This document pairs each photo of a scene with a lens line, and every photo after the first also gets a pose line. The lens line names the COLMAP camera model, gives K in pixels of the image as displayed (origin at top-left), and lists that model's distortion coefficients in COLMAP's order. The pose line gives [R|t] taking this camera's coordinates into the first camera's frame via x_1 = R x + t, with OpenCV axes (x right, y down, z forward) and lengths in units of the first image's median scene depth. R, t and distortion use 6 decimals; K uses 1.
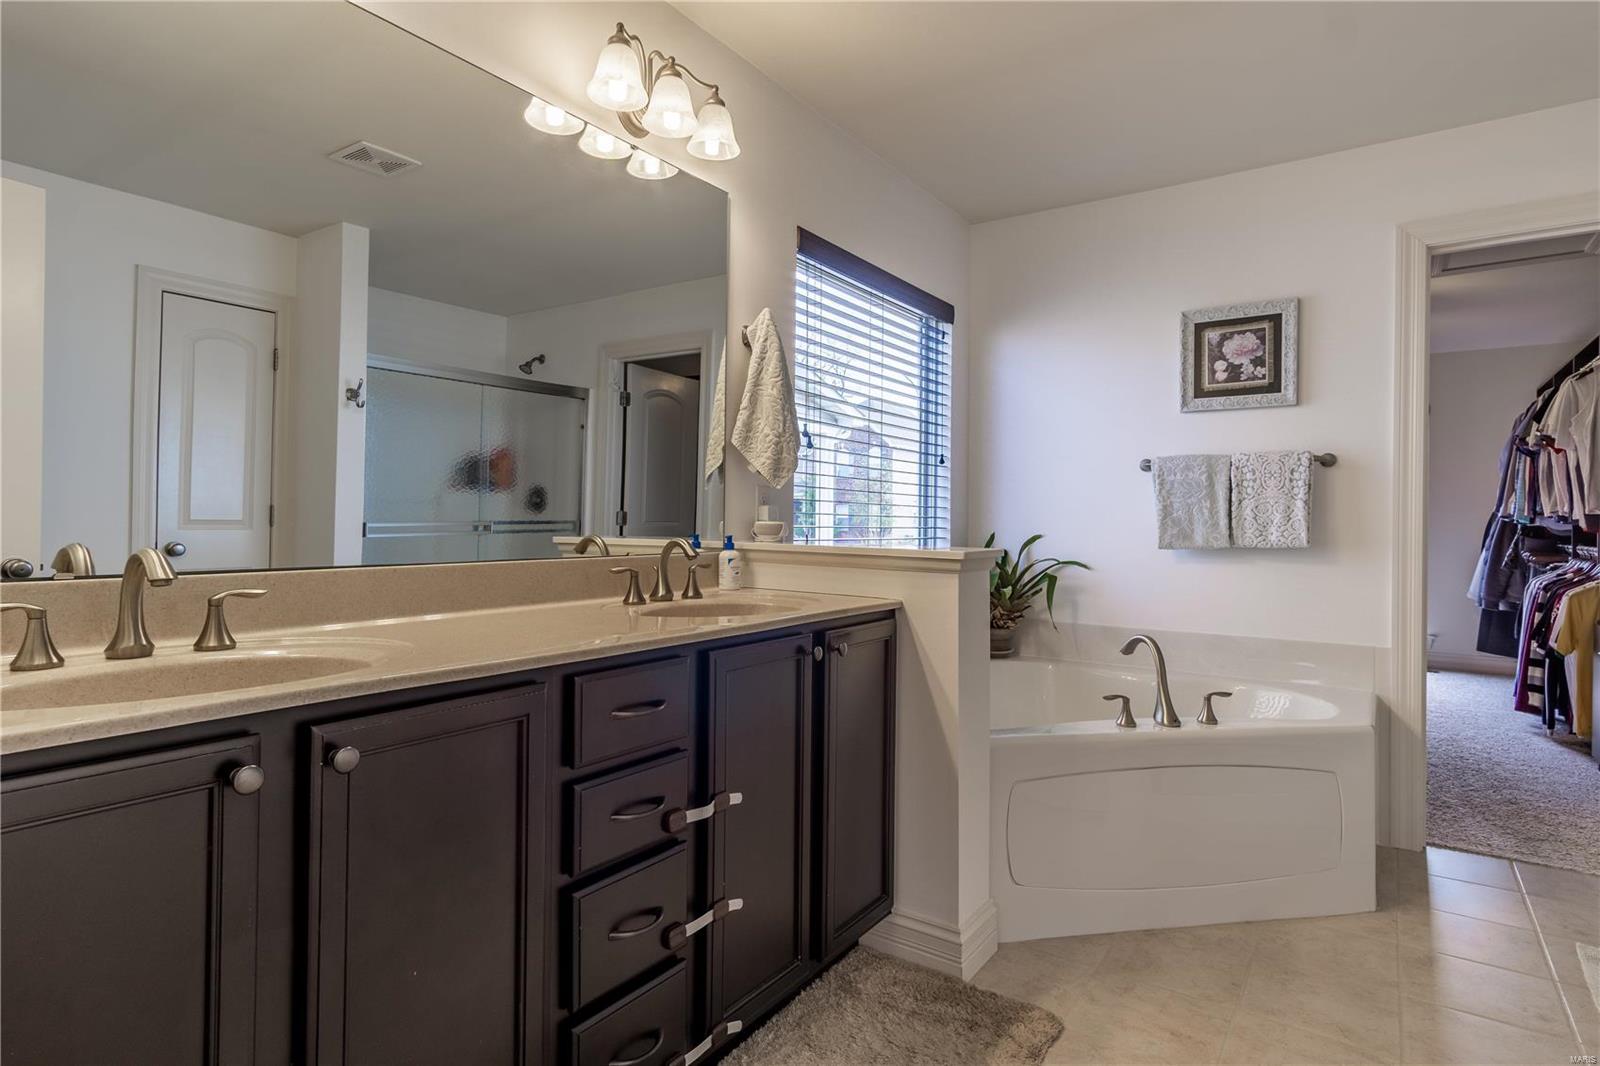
lens RADIAL K [[838.5, 0, 788.9], [0, 838.5, 513.9], [0, 0, 1]] dist [0.000897, 0.000430]
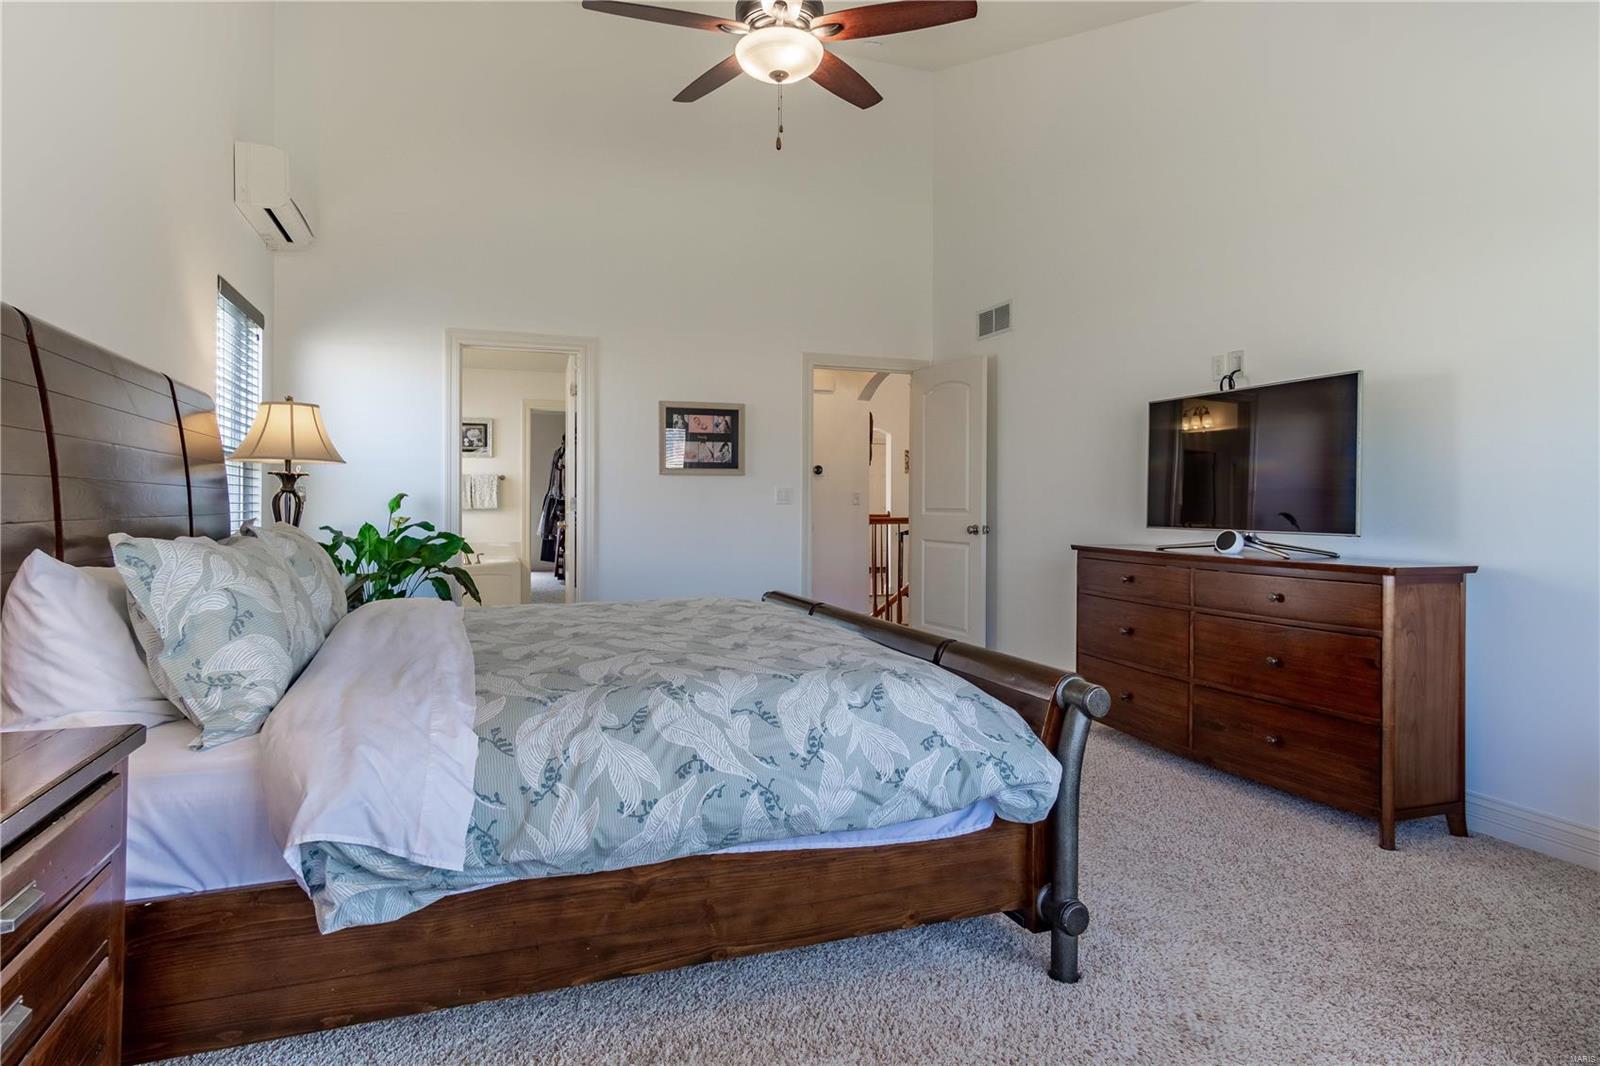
lens RADIAL K [[838.5, 0, 788.9], [0, 838.5, 513.9], [0, 0, 1]] dist [0.000897, 0.000430]
pose [[0.553601, -0.021089, 0.832515, -1.128852], [-0.003462, 0.999612, 0.027624, -0.021271], [-0.832775, -0.018175, 0.553313, -1.314563]]
